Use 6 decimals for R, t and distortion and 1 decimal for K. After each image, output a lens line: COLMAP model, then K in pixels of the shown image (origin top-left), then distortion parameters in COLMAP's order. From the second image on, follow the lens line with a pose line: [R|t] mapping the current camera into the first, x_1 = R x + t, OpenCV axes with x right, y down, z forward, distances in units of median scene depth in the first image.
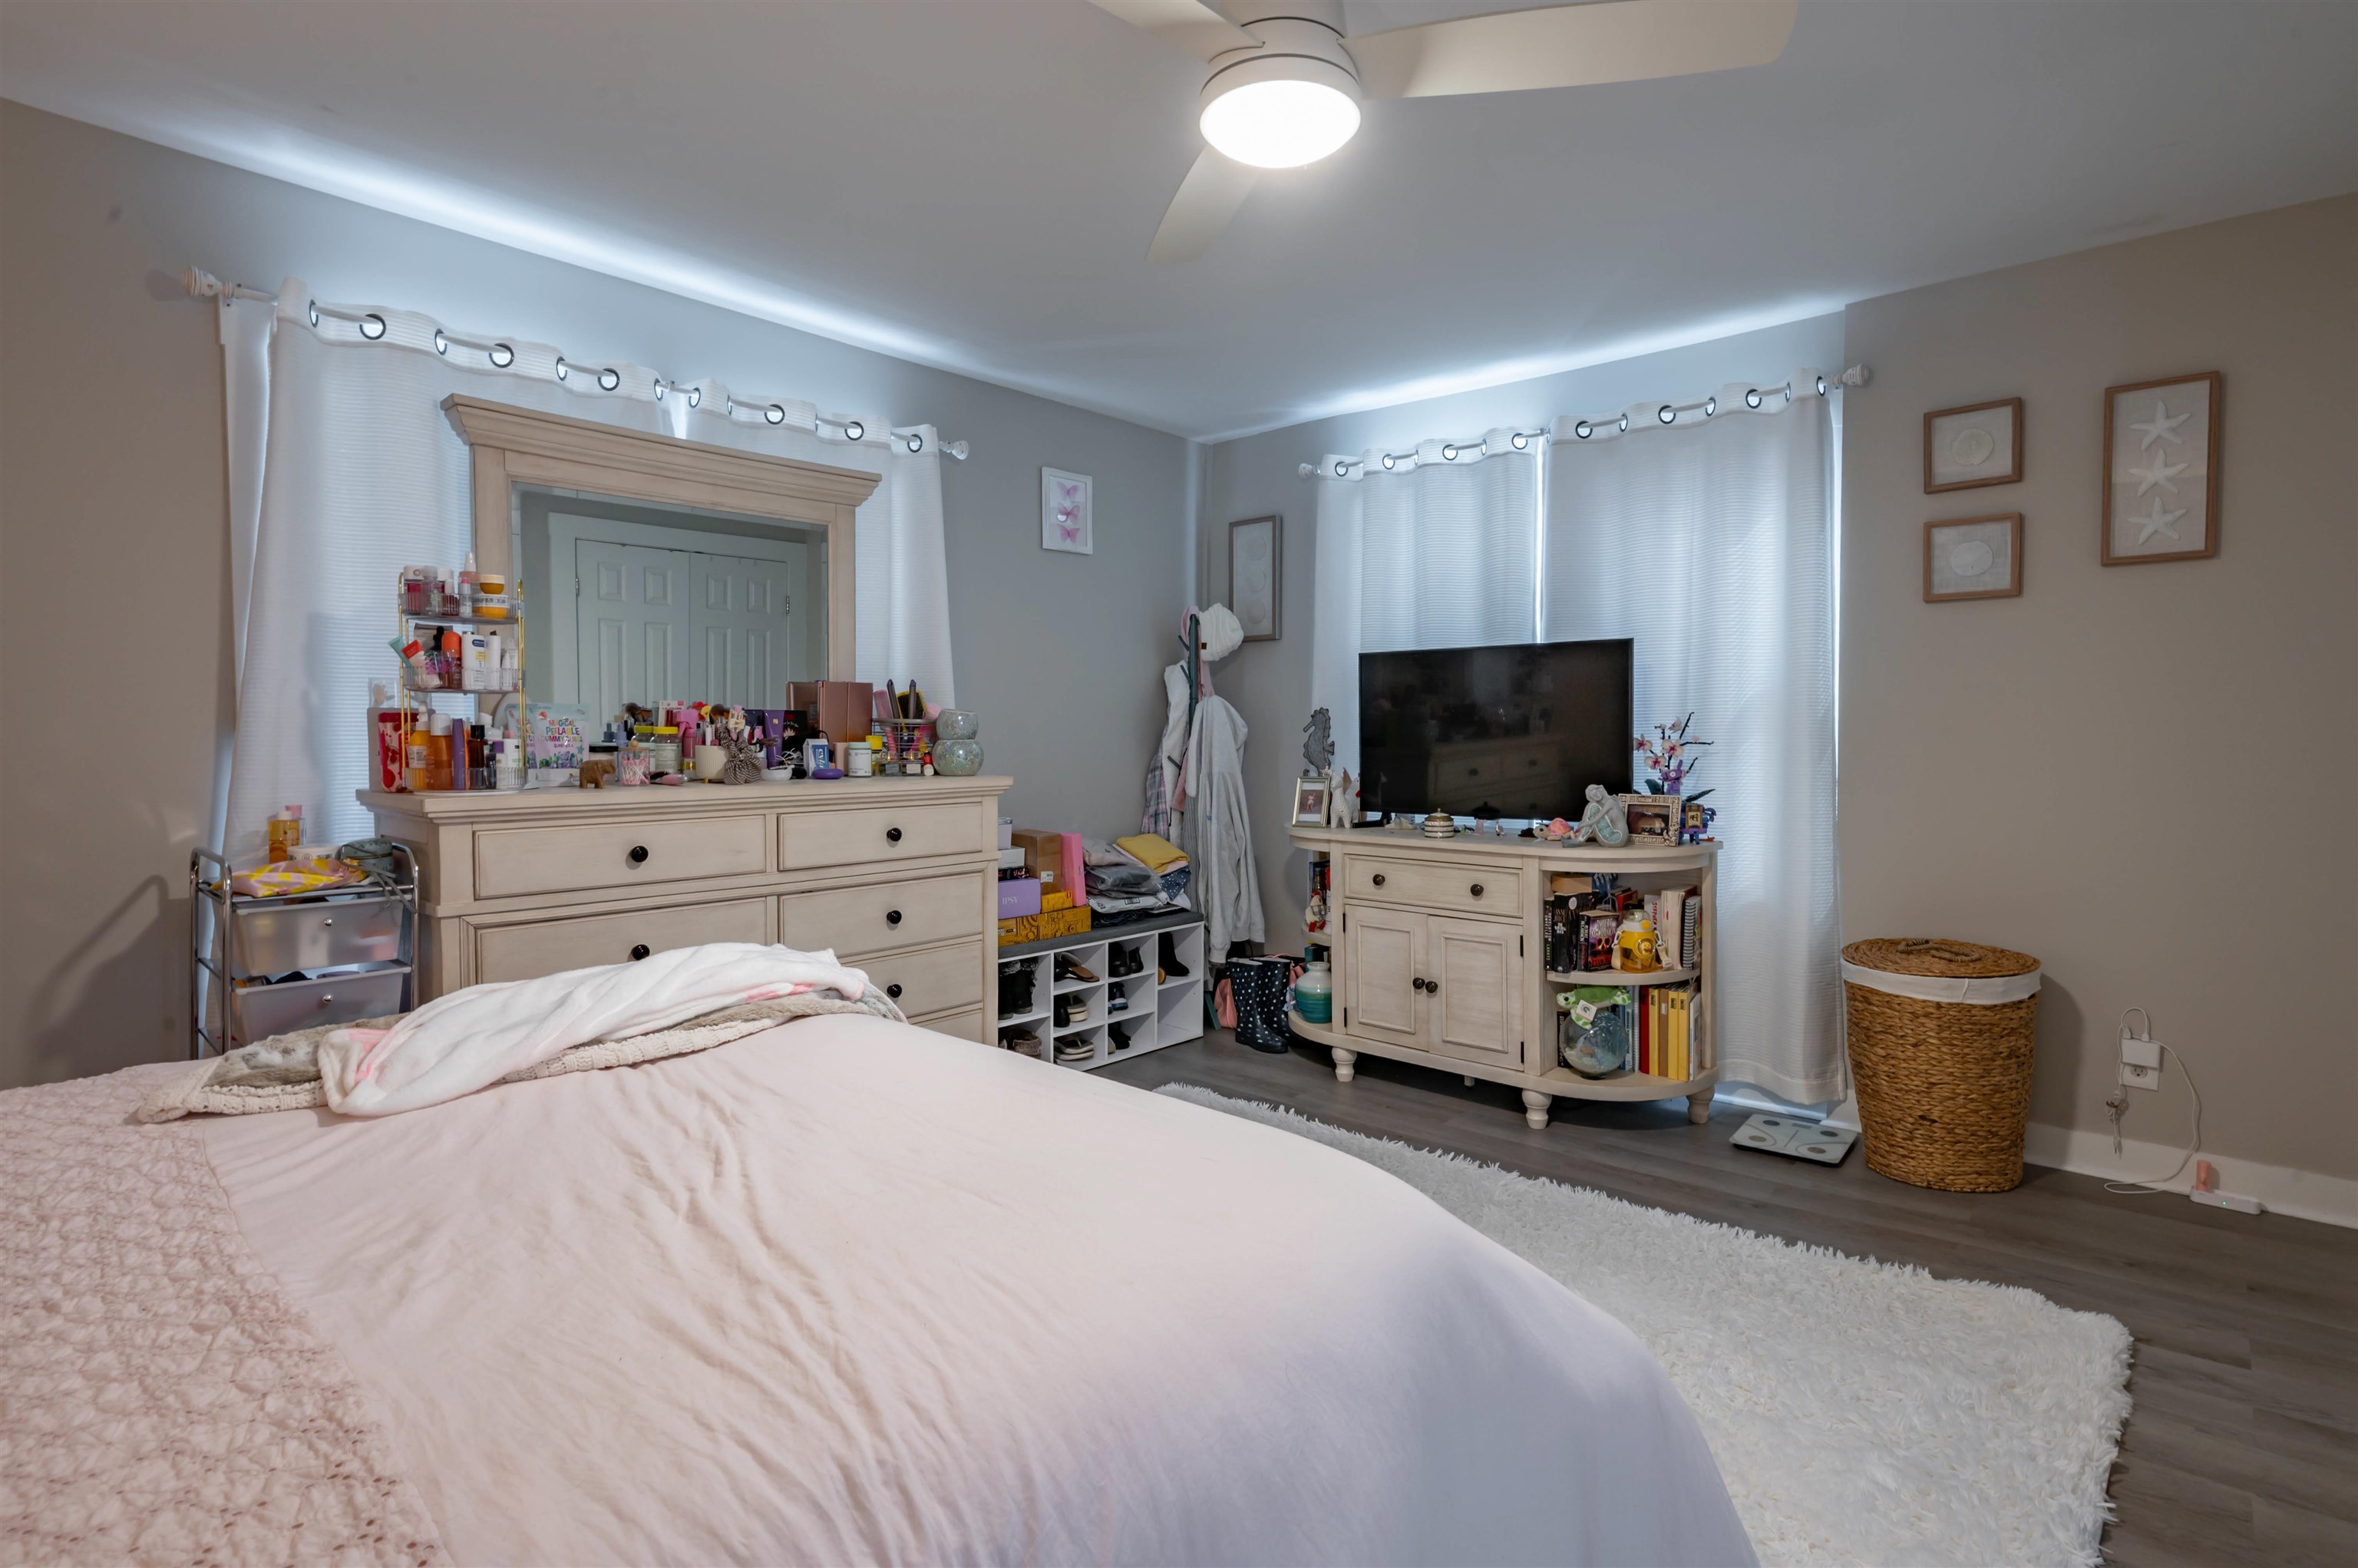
lens RADIAL K [[1169.5, 0, 1186.9], [0, 1169.5, 776.3], [0, 0, 1]] dist [-0.002465, 0.003305]
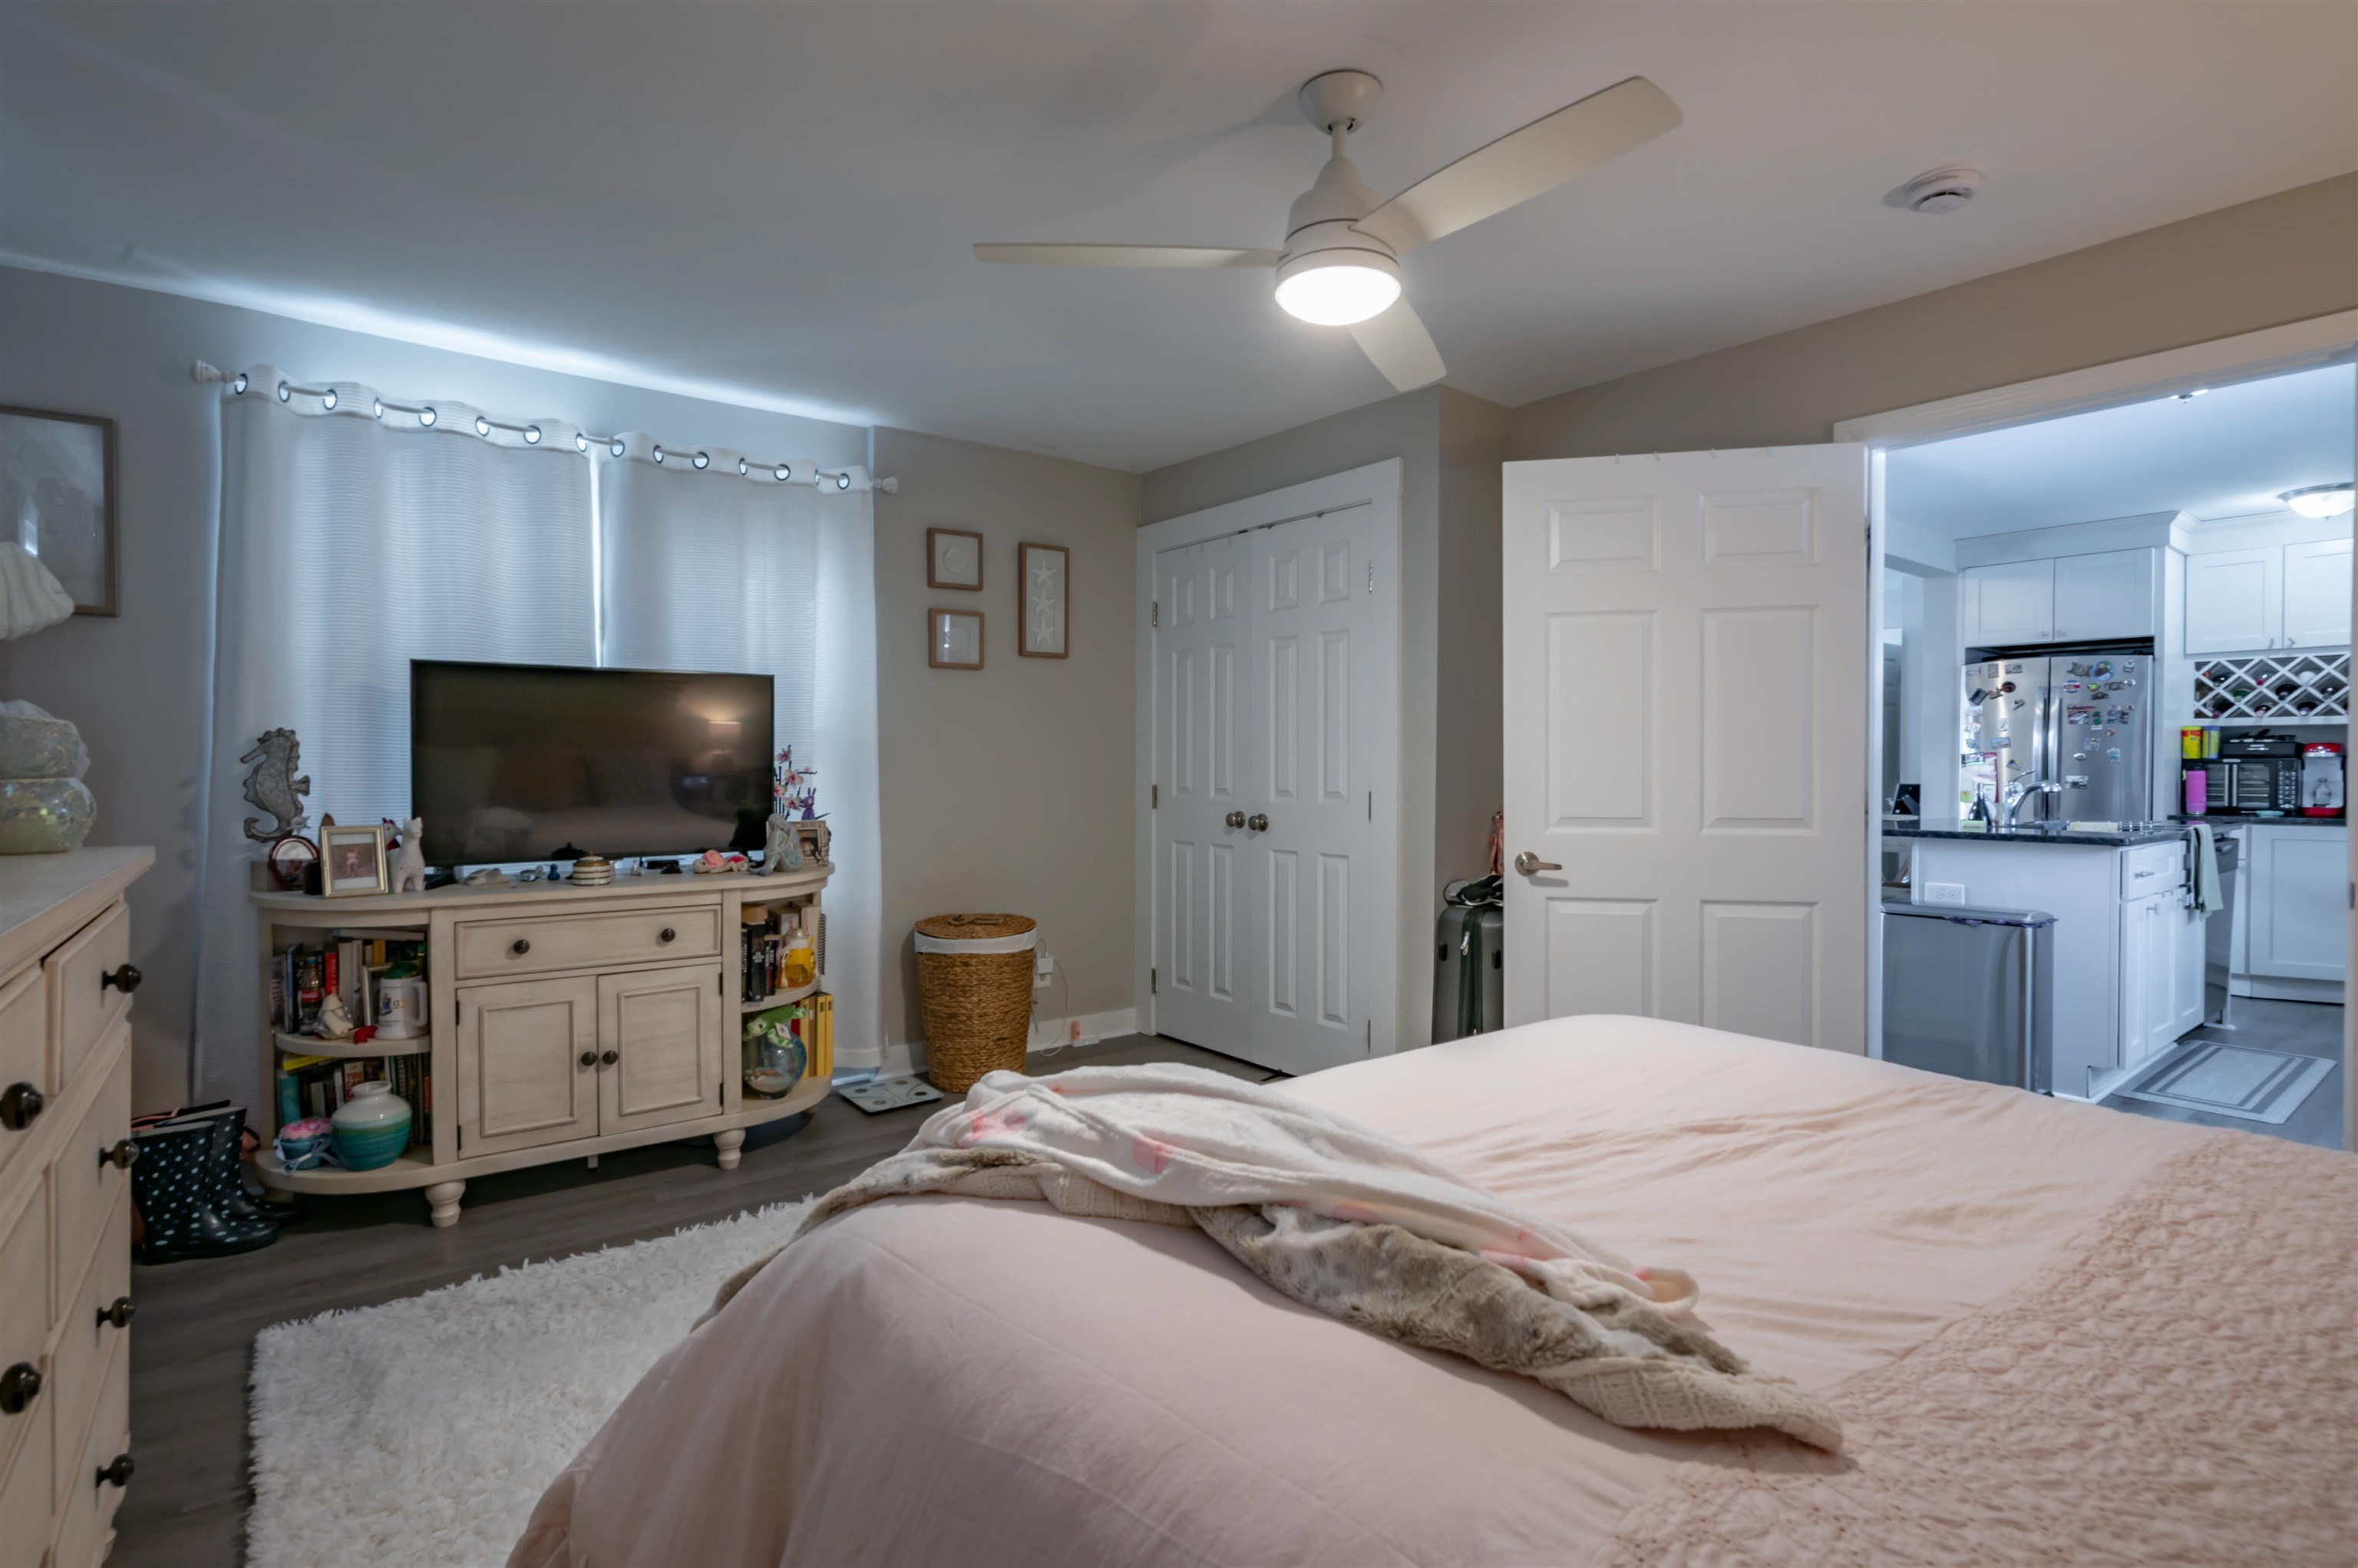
lens RADIAL K [[1169.5, 0, 1132.2], [0, 1169.5, 766.5], [0, 0, 1]] dist [-0.002465, 0.003305]
pose [[0.196699, -0.005021, 0.980451, -0.601652], [0.034998, 0.999386, -0.001904, -0.021388], [-0.979839, 0.034688, 0.196754, 0.474368]]
